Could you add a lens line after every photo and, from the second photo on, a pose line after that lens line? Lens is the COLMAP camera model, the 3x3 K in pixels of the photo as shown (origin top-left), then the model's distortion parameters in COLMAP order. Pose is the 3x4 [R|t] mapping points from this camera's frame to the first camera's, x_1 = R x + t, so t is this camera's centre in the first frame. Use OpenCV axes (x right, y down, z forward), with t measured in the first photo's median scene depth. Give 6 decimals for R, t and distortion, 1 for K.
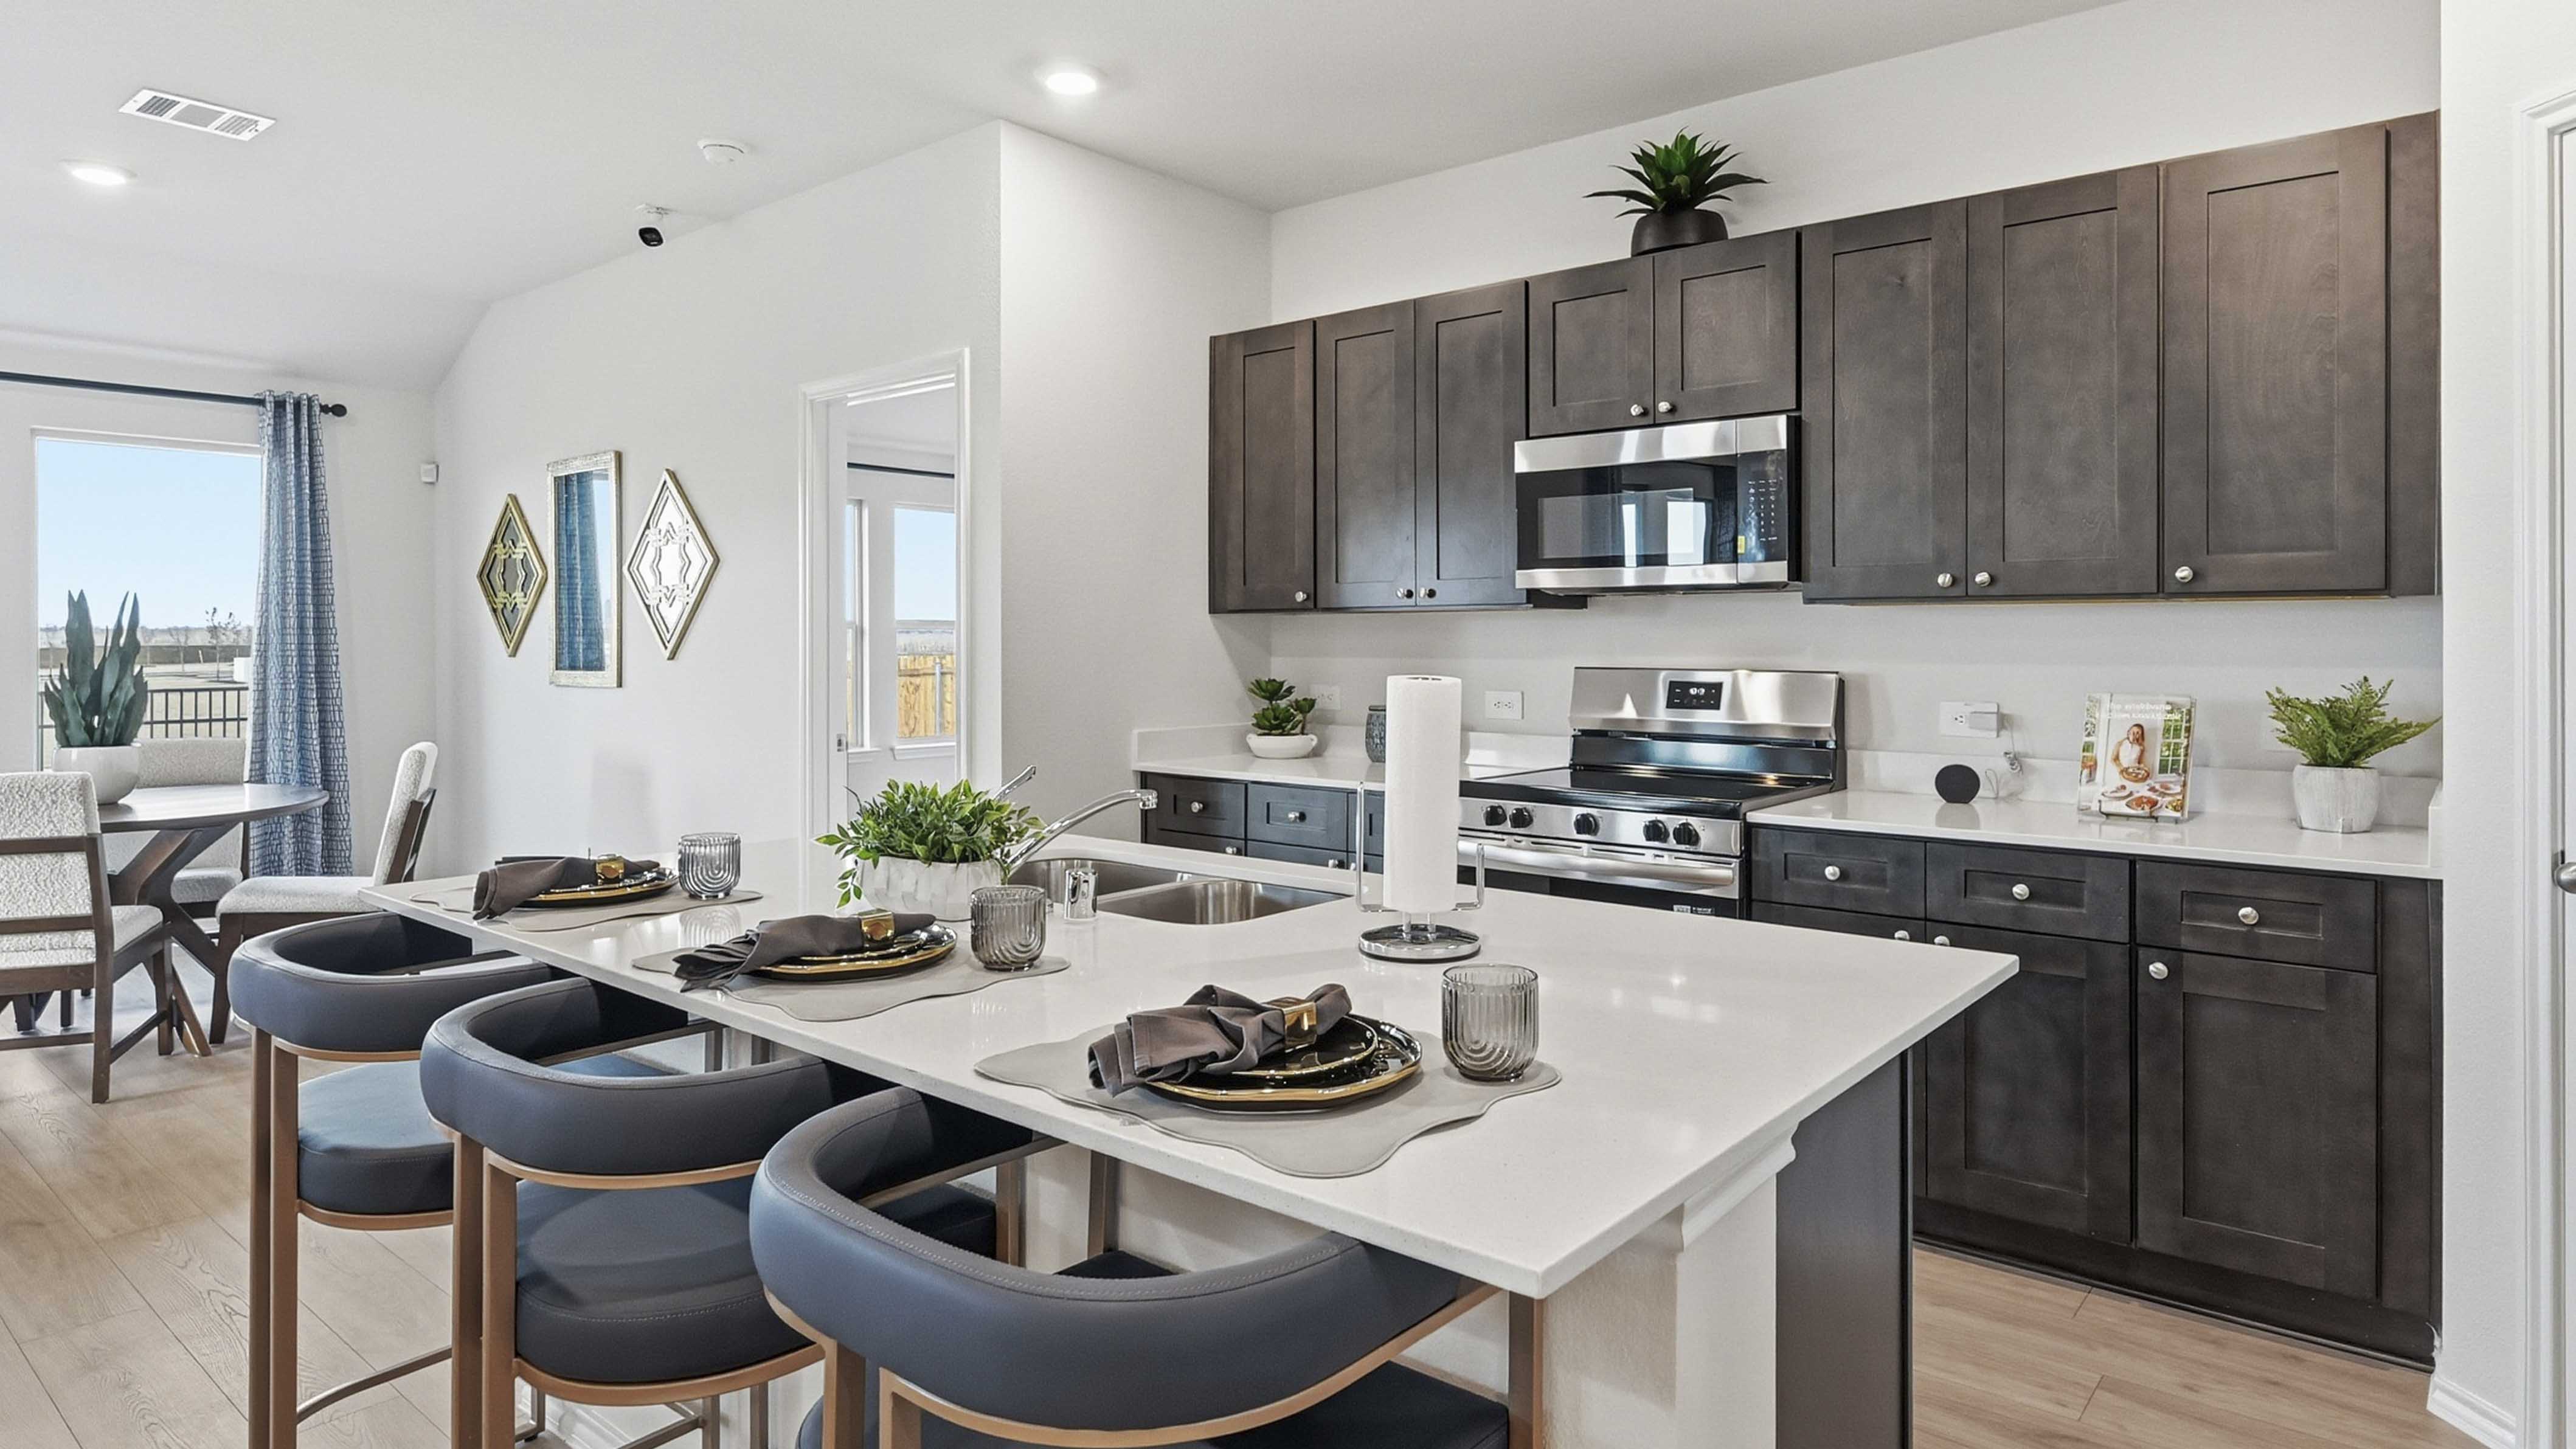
lens RADIAL K [[1442.9, 0, 1305.8], [0, 1442.9, 656.7], [0, 0, 1]] dist [0.002582, -0.000255]
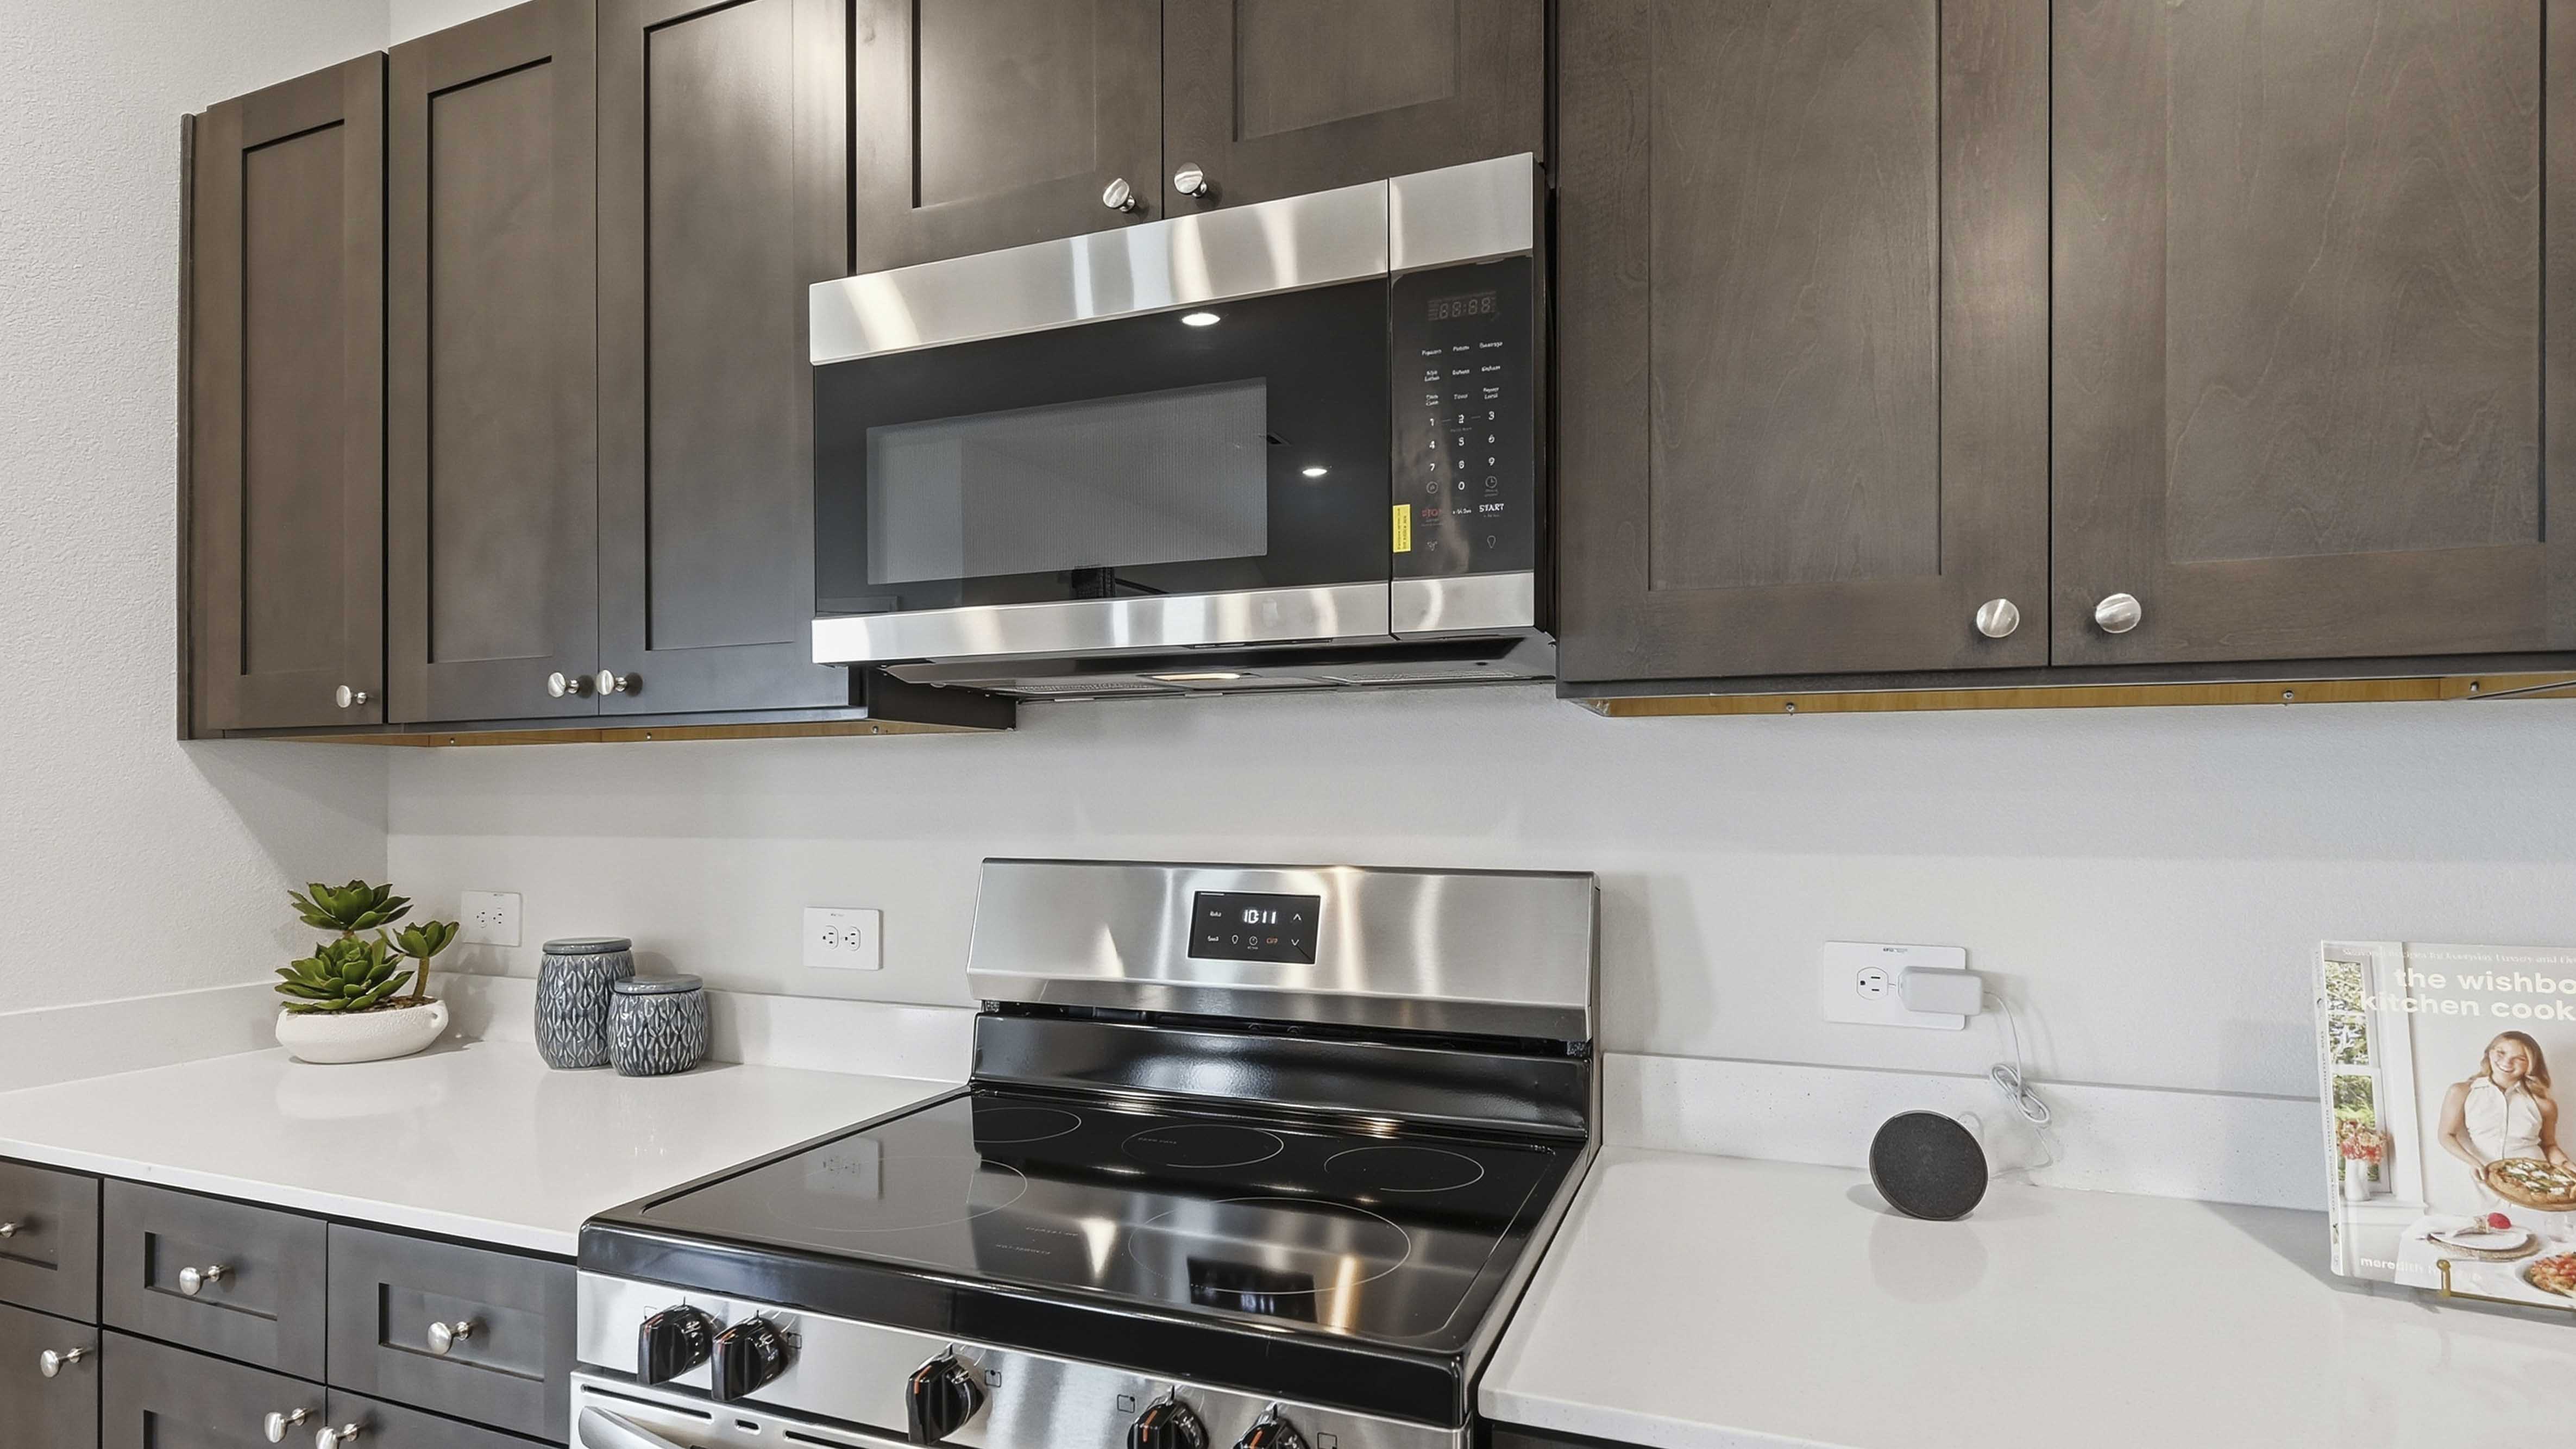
lens RADIAL K [[1342.1, 0, 1245.6], [0, 1342.1, 804.1], [0, 0, 1]] dist [-0.001848, 0.000499]
pose [[0.952108, -0.000917, 0.305761, 0.164867], [0.004004, 0.999947, -0.009470, -0.006205], [-0.305736, 0.010240, 0.952061, 0.703609]]
